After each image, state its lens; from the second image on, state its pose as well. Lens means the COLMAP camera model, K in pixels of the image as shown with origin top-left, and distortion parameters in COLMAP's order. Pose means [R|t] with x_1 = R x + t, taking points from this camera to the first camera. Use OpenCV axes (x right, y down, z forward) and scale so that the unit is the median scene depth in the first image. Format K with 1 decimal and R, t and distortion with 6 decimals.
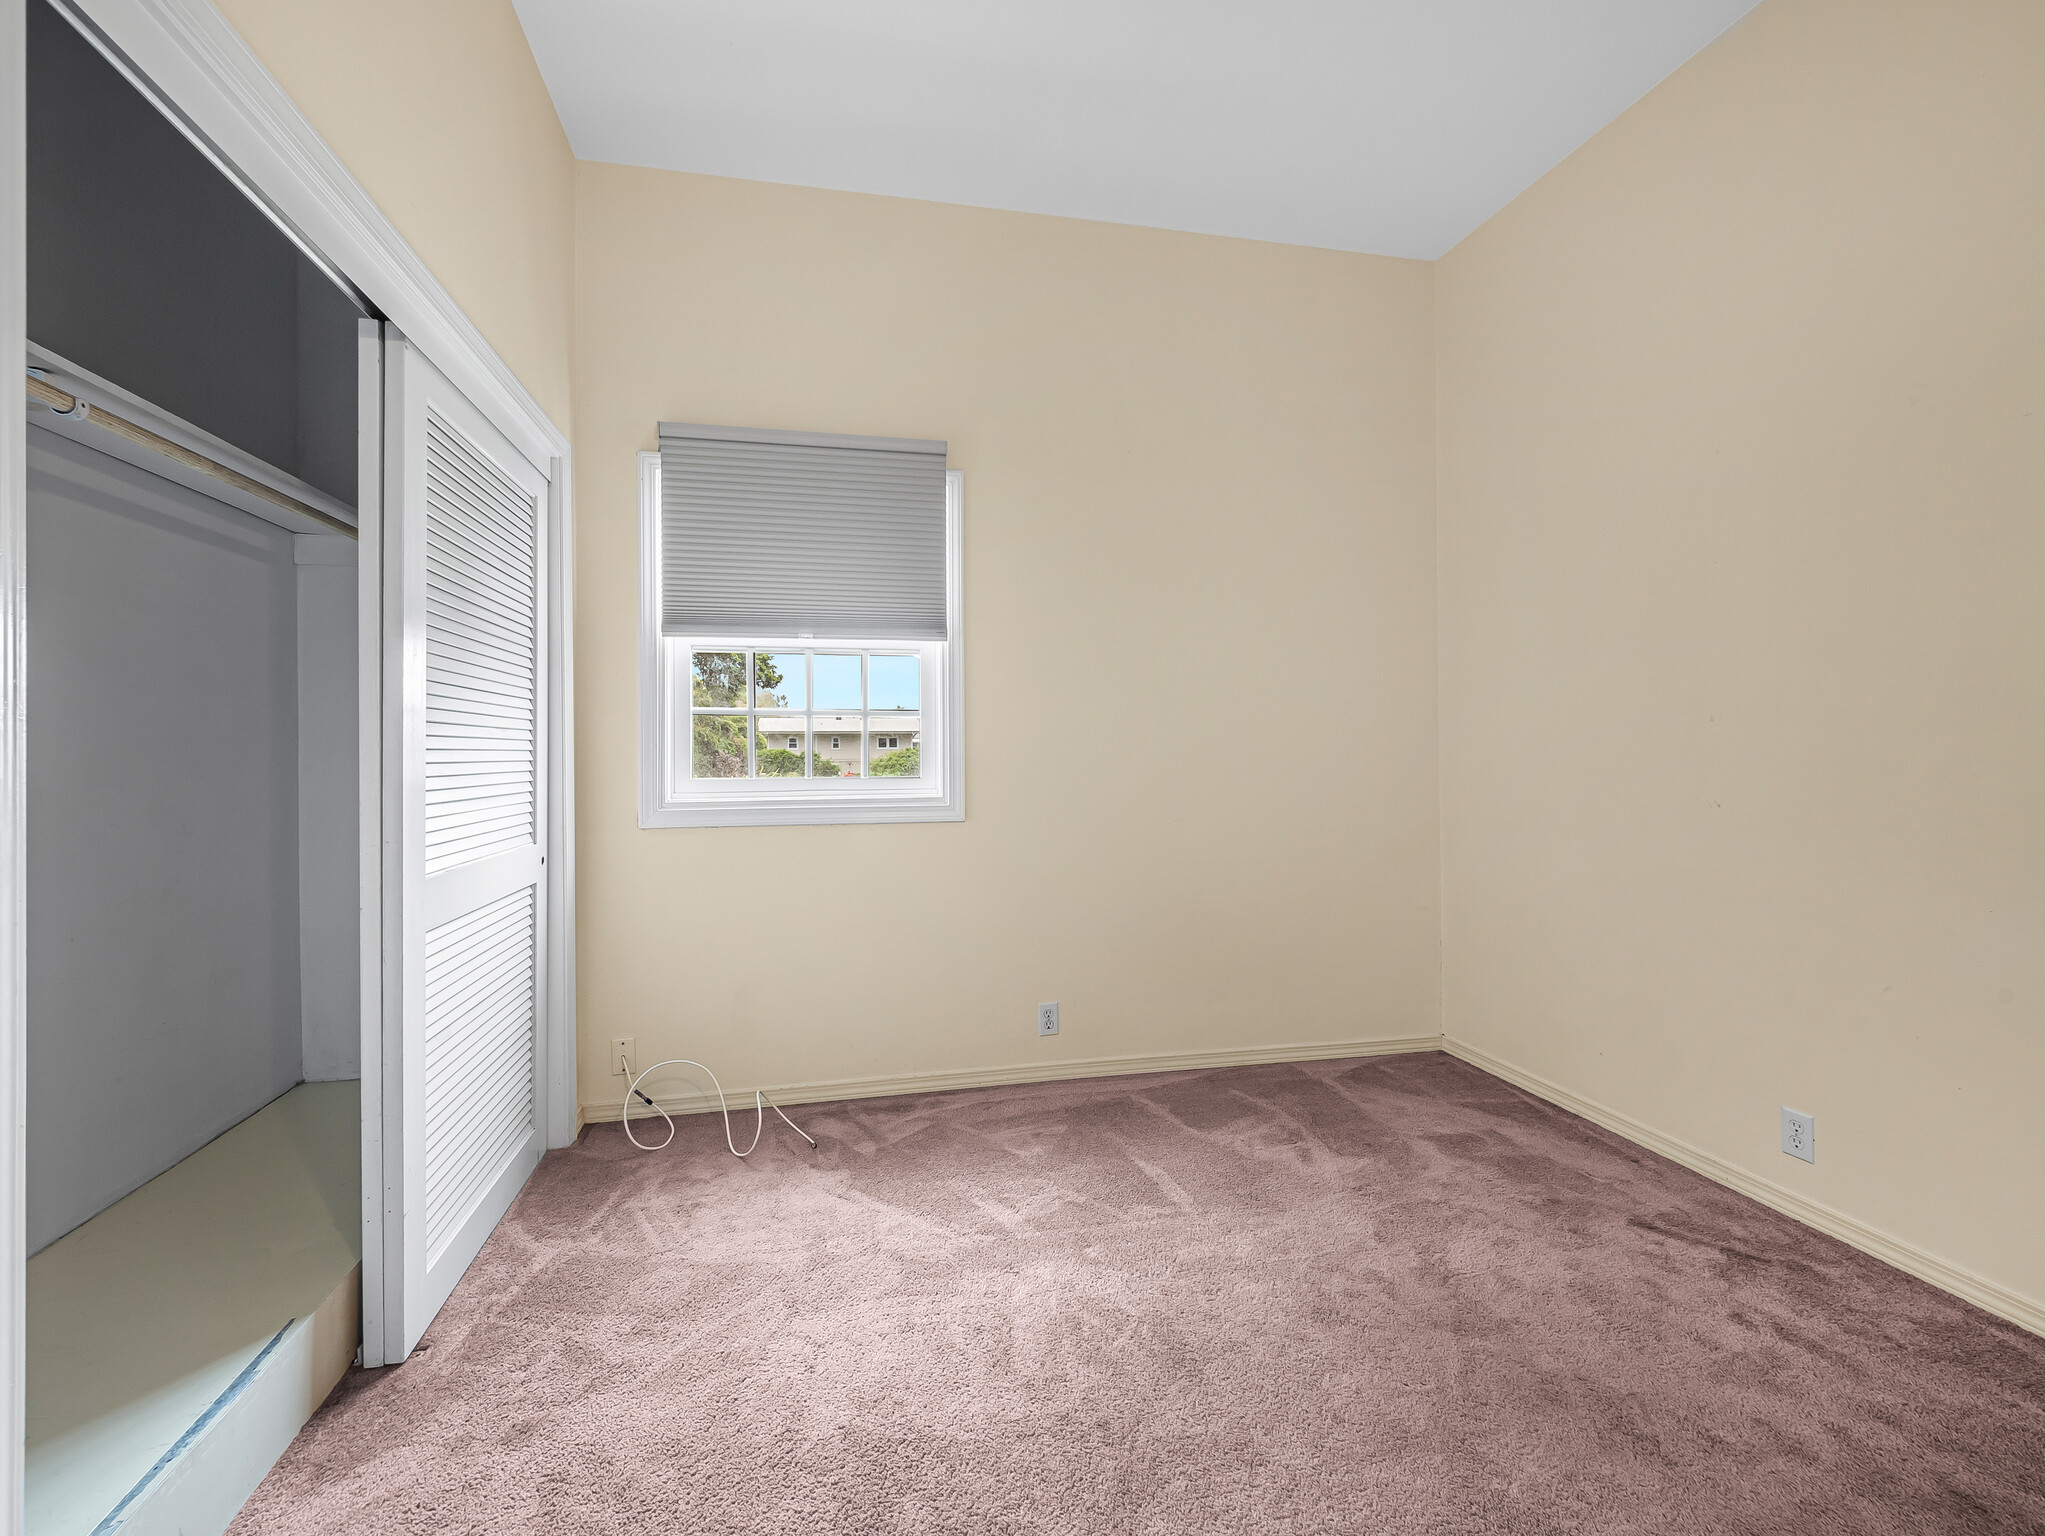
lens RADIAL K [[883.3, 0, 1011.4], [0, 883.3, 753.5], [0, 0, 1]] dist [-0.002656, -0.001143]
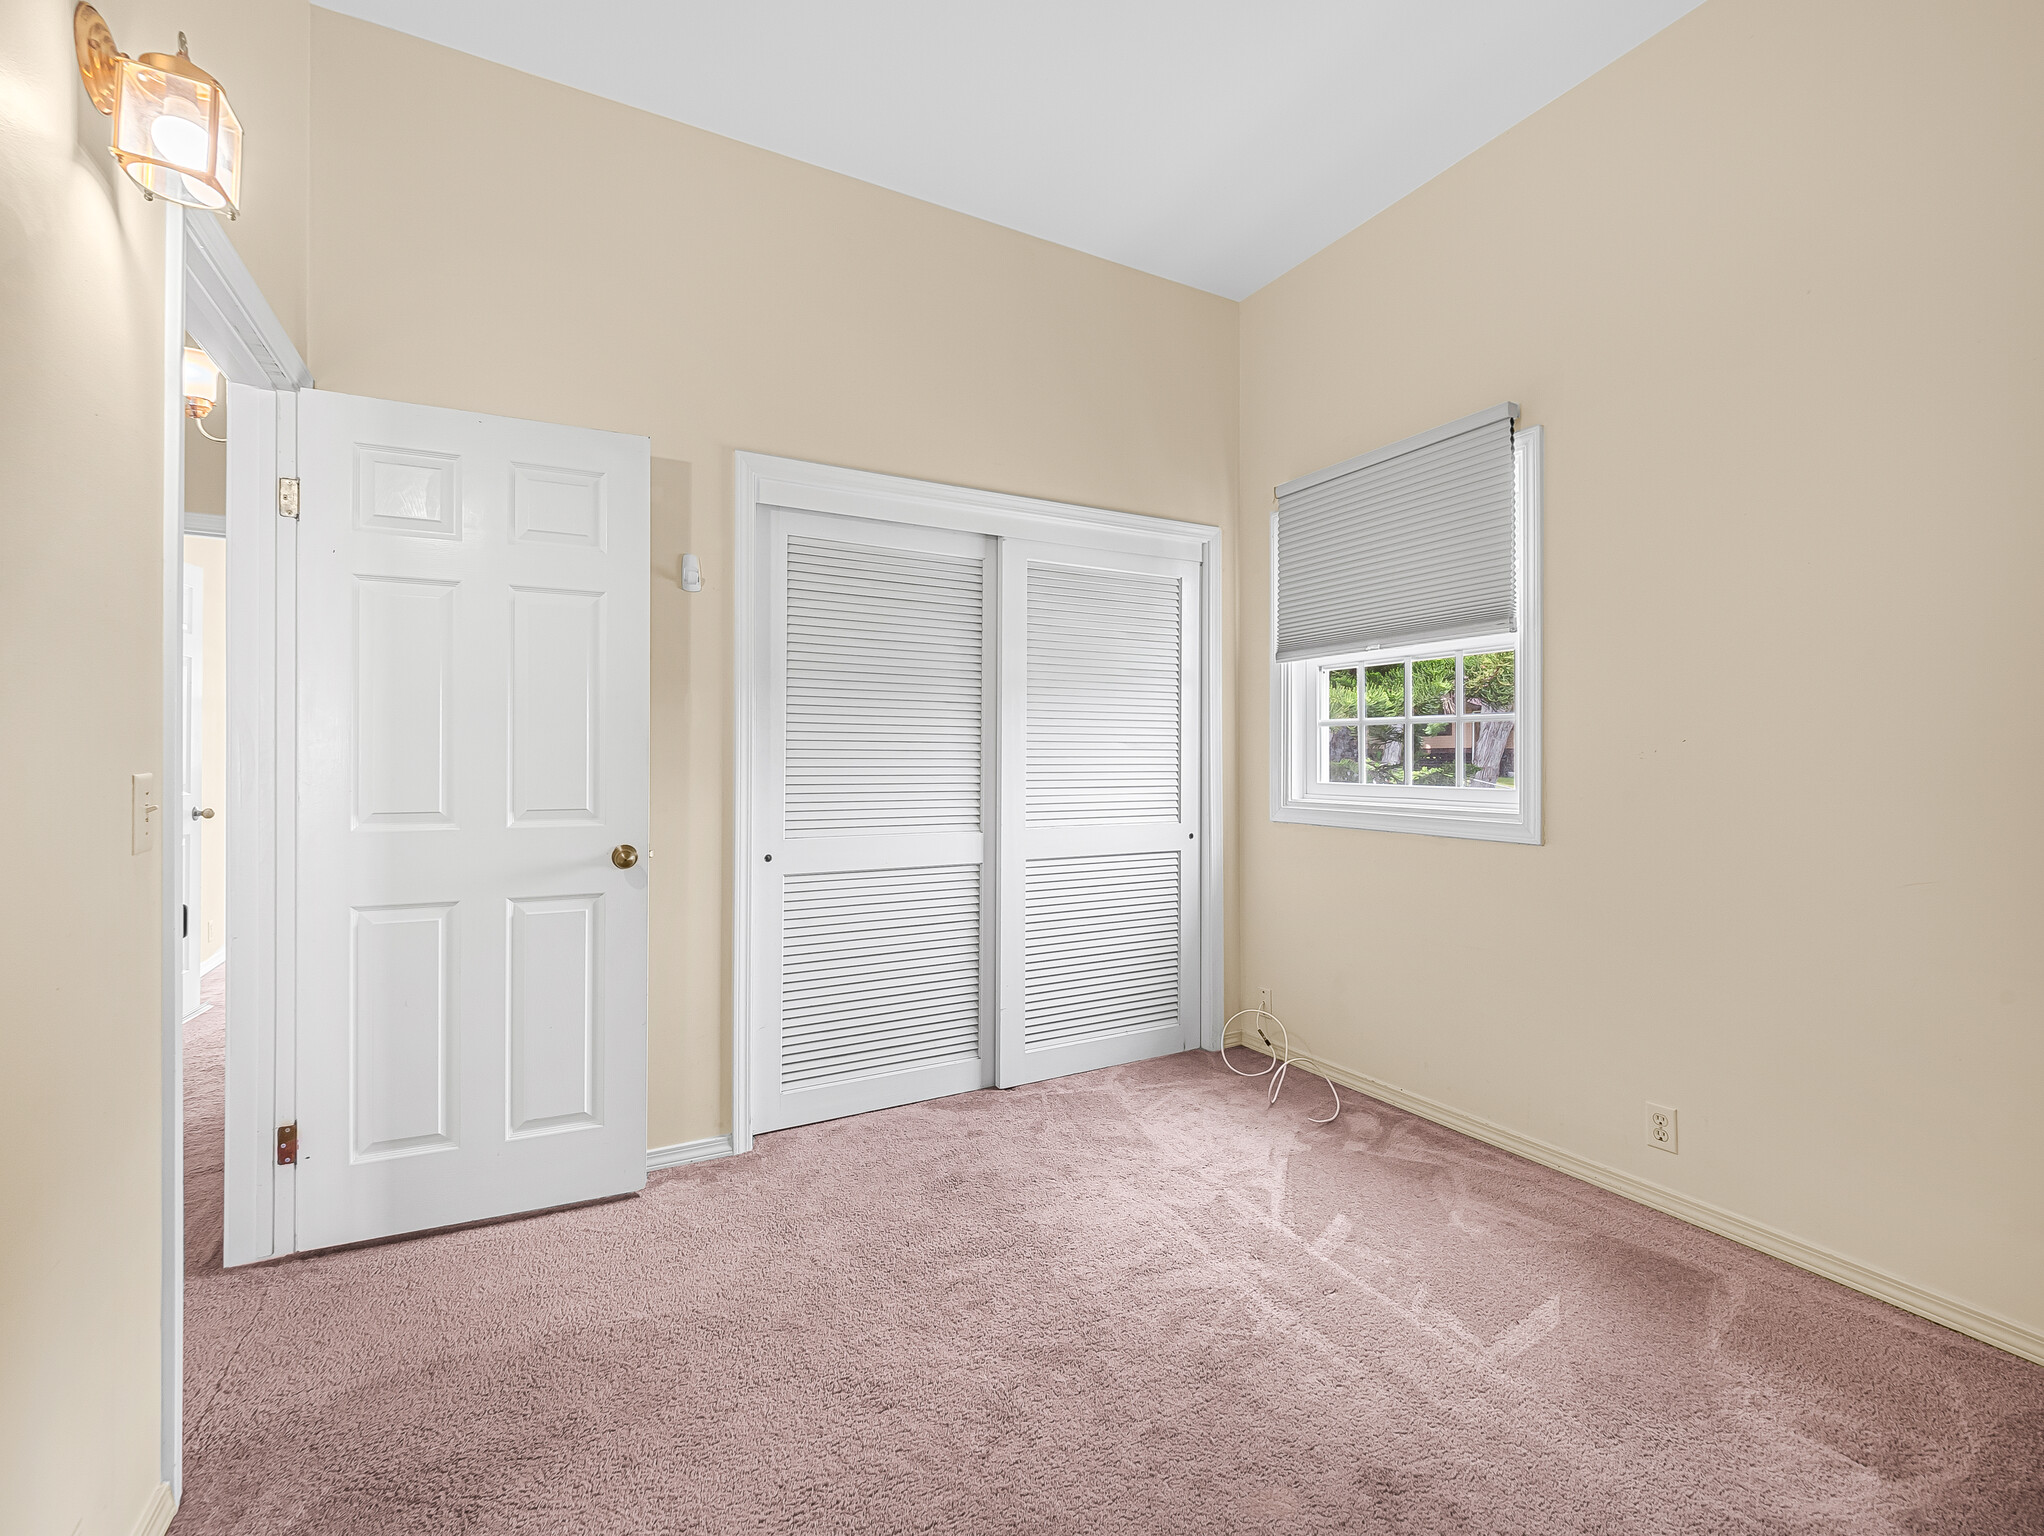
lens RADIAL K [[882.9, 0, 1012.6], [0, 882.9, 757.0], [0, 0, 1]] dist [-0.002656, -0.001143]
pose [[0.296308, 0.009307, -0.955047, 0.678323], [-0.016766, 0.999849, 0.004542, -0.003380], [0.954945, 0.014667, 0.296419, 0.303282]]
